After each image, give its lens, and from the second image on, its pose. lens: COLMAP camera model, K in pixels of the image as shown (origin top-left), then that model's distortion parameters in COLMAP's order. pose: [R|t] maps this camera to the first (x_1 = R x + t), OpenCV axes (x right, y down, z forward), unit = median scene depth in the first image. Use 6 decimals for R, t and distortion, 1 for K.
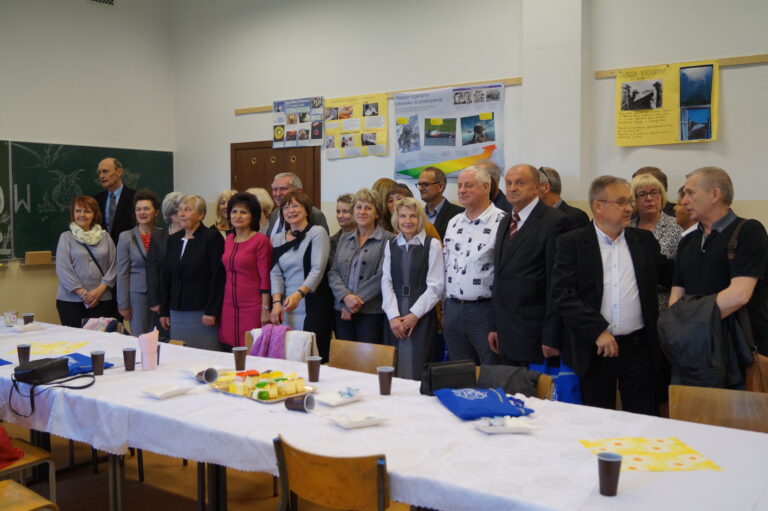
lens RADIAL K [[781.7, 0, 384.0], [0, 781.7, 255.5], [0, 0, 1]] dist [-0.050104, -0.007015]
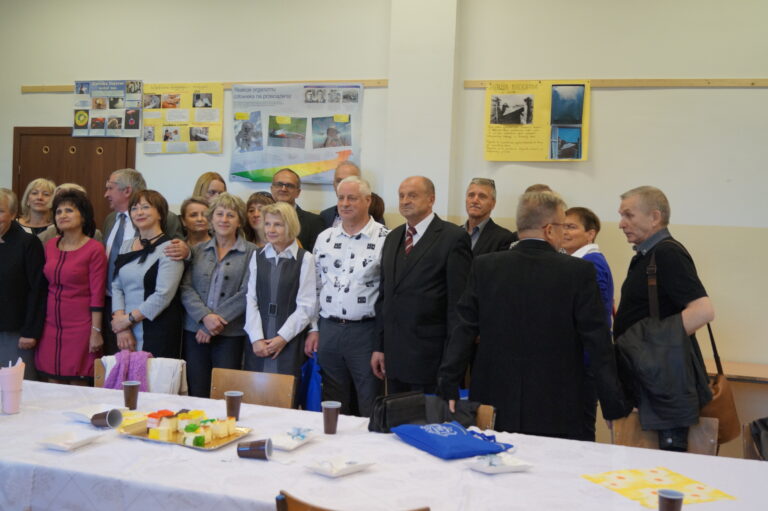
lens RADIAL K [[848.5, 0, 384.0], [0, 848.5, 255.5], [0, 0, 1]] dist [-0.049861, 0.007420]
pose [[0.946259, 0.024240, 0.322500, -0.154997], [-0.021157, 0.999691, -0.013061, -0.006432], [-0.322717, 0.005536, 0.946479, 0.048867]]
